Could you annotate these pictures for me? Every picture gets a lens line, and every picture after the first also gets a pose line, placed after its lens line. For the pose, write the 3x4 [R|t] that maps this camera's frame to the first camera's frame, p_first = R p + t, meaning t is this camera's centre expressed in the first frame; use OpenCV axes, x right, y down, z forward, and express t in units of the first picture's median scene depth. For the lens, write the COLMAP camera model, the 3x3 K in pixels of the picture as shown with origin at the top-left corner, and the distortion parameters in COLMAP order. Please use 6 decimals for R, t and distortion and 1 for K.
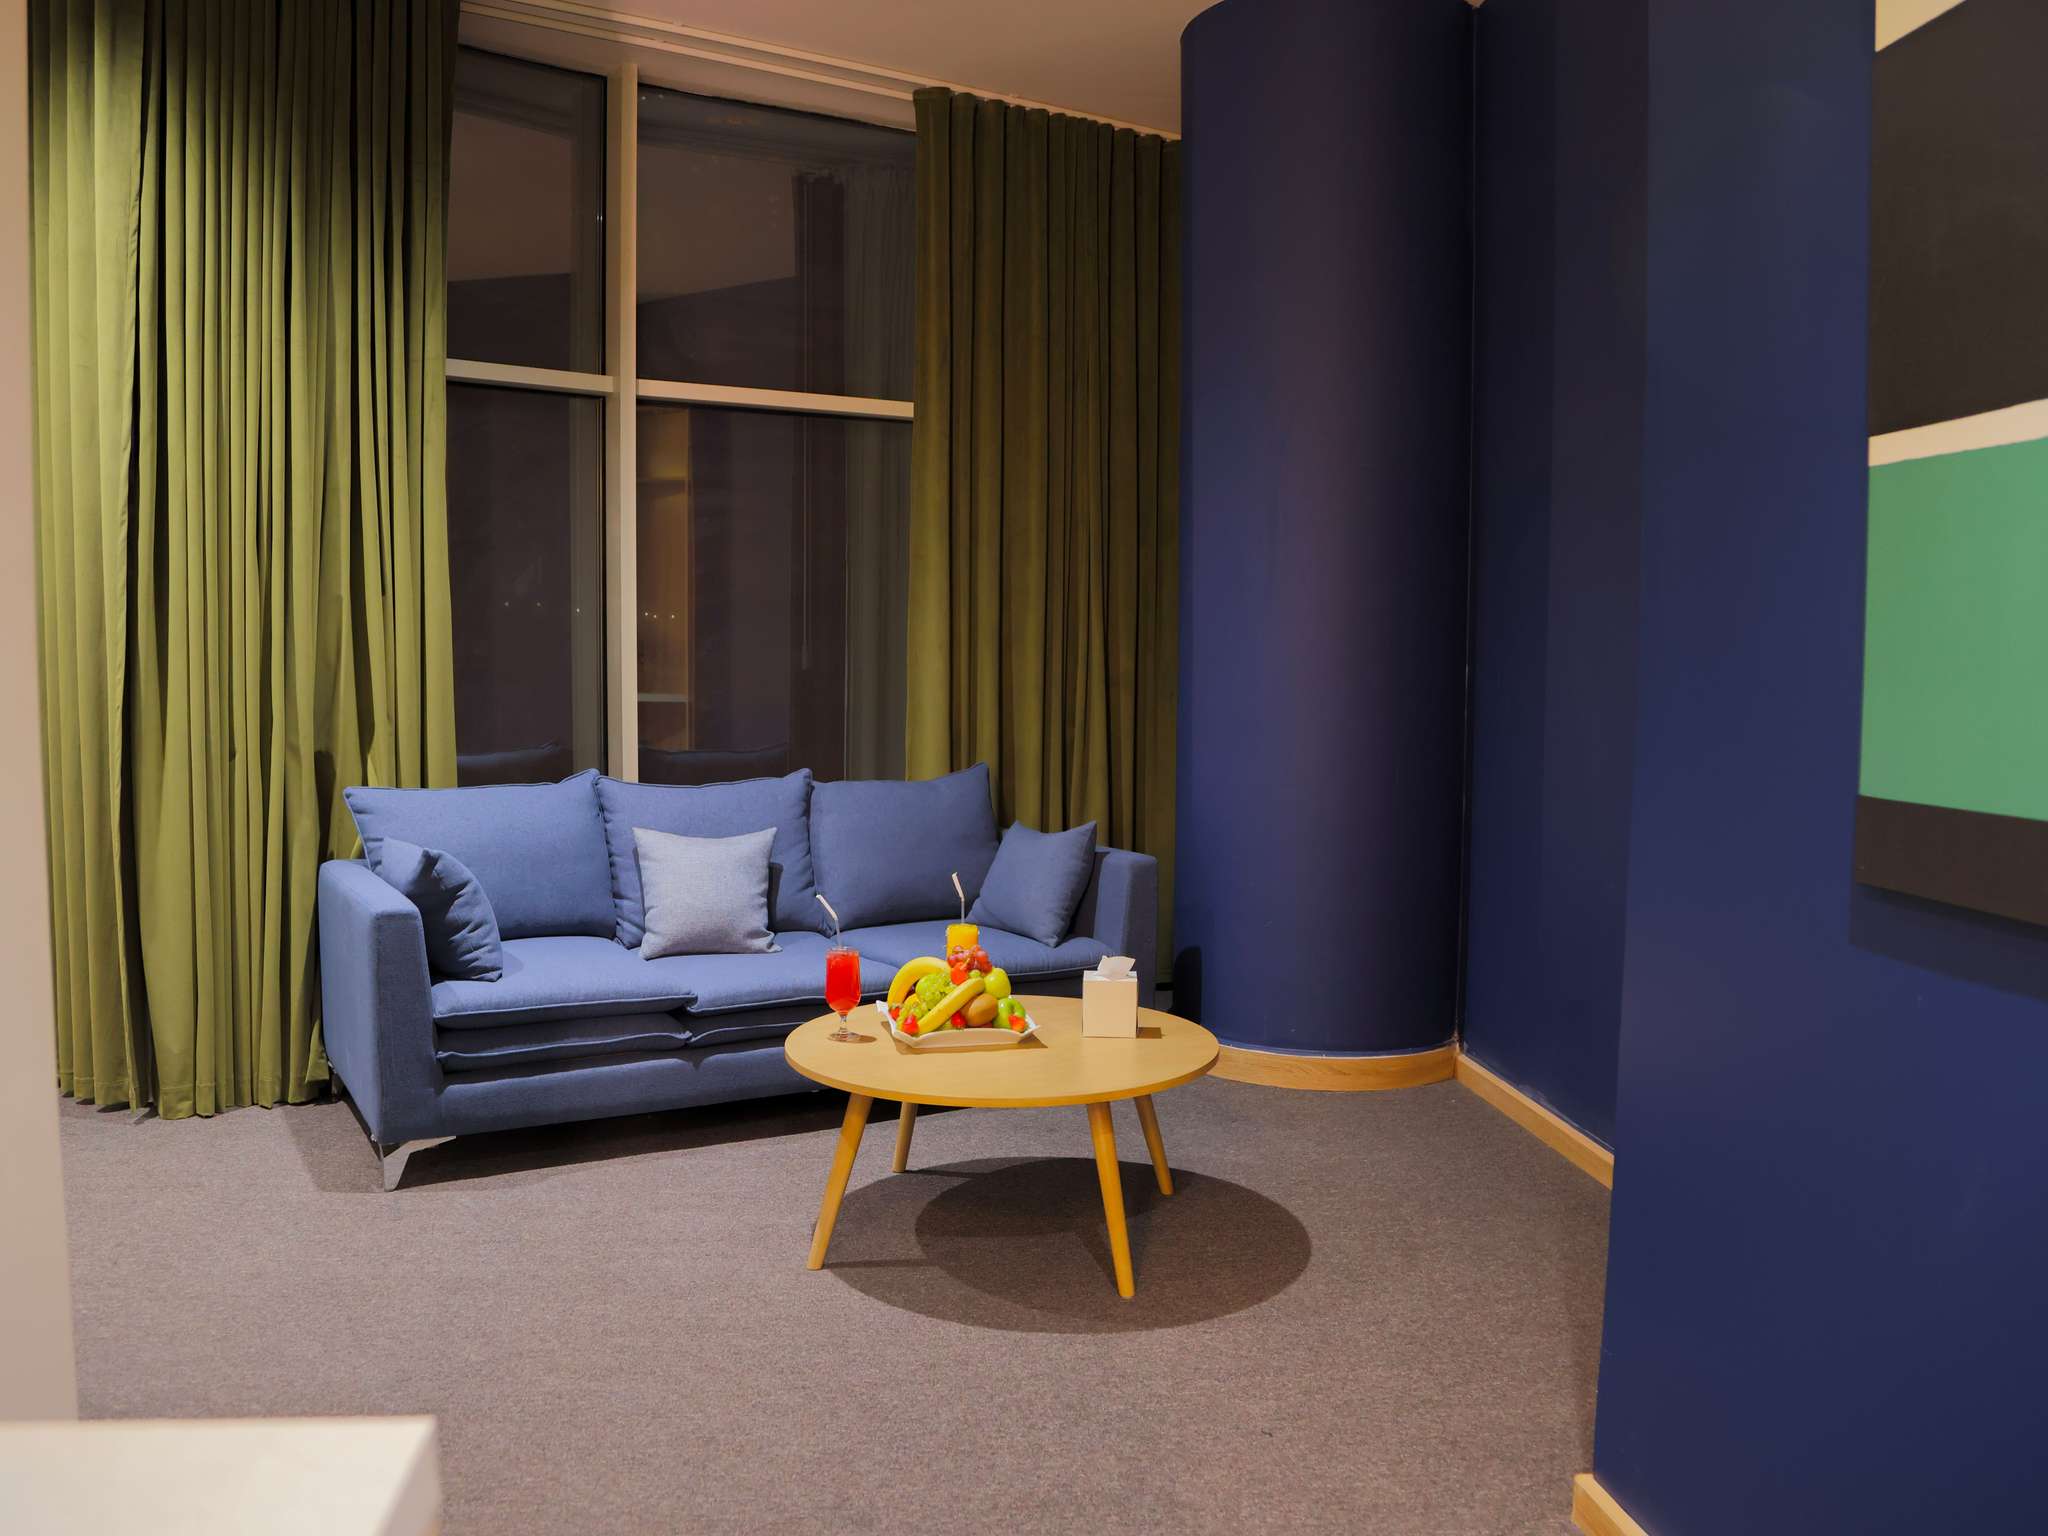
lens RADIAL K [[1640.9, 0, 1024.0], [0, 1640.9, 768.0], [0, 0, 1]] dist [-0.118644, 0.074757]
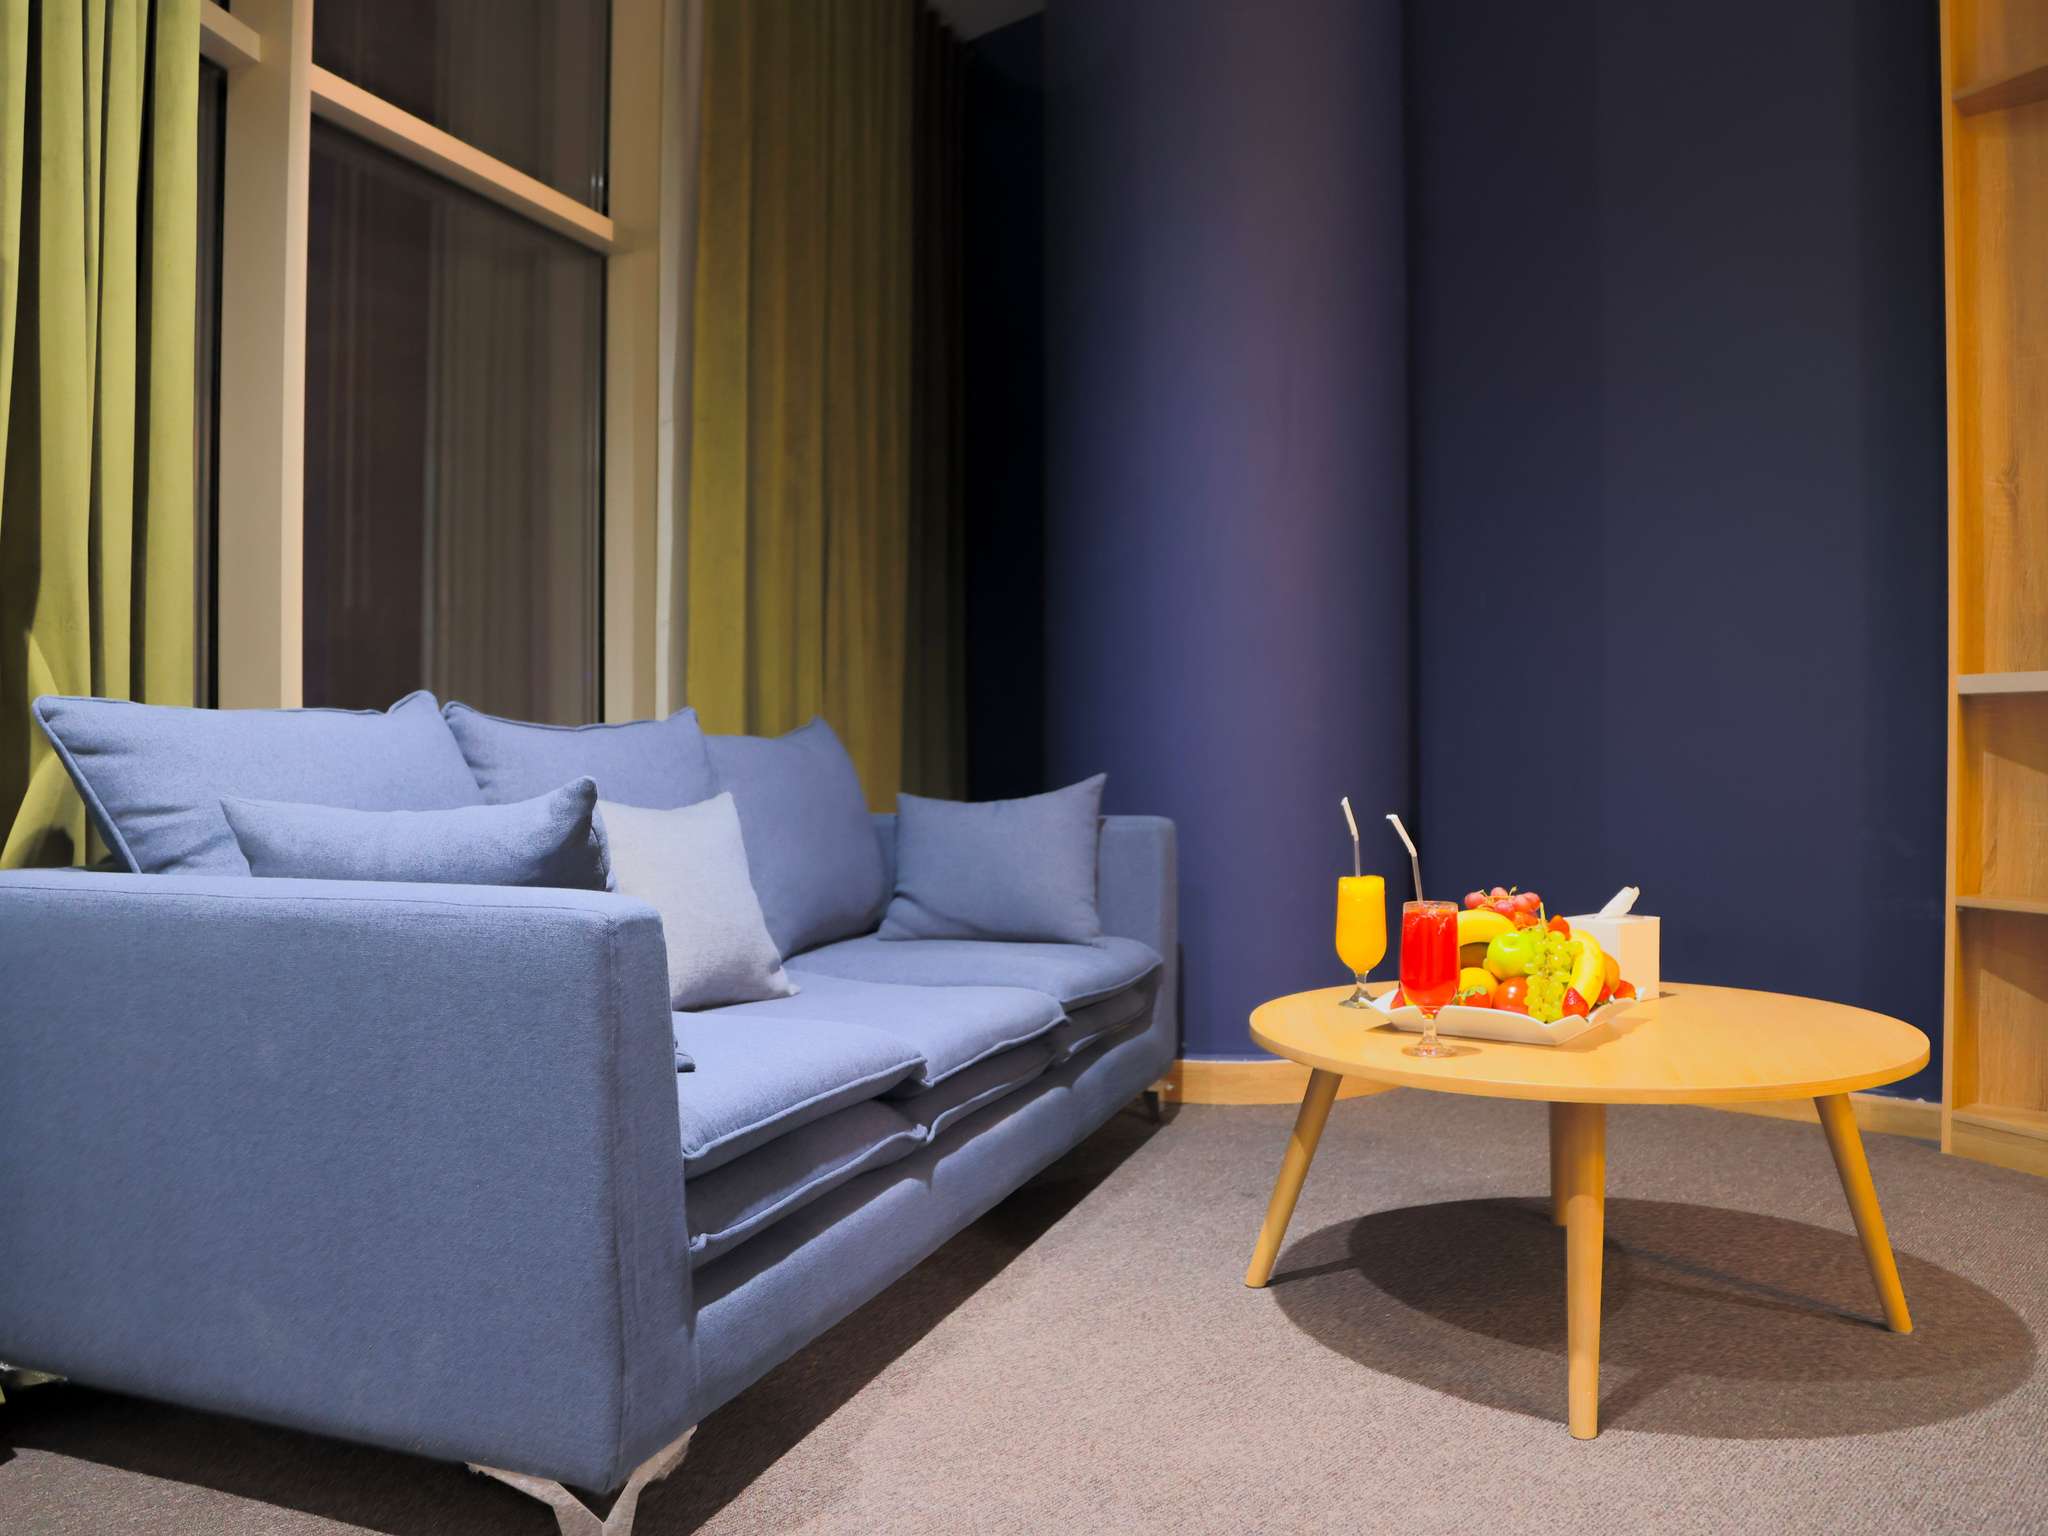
lens RADIAL K [[1640.9, 0, 1024.0], [0, 1640.9, 768.0], [0, 0, 1]] dist [-0.118644, 0.074757]
pose [[0.760847, -0.017204, 0.648704, -0.545296], [0.054641, 0.997797, -0.037626, 0.066990], [-0.646627, 0.064074, 0.760110, 0.569133]]
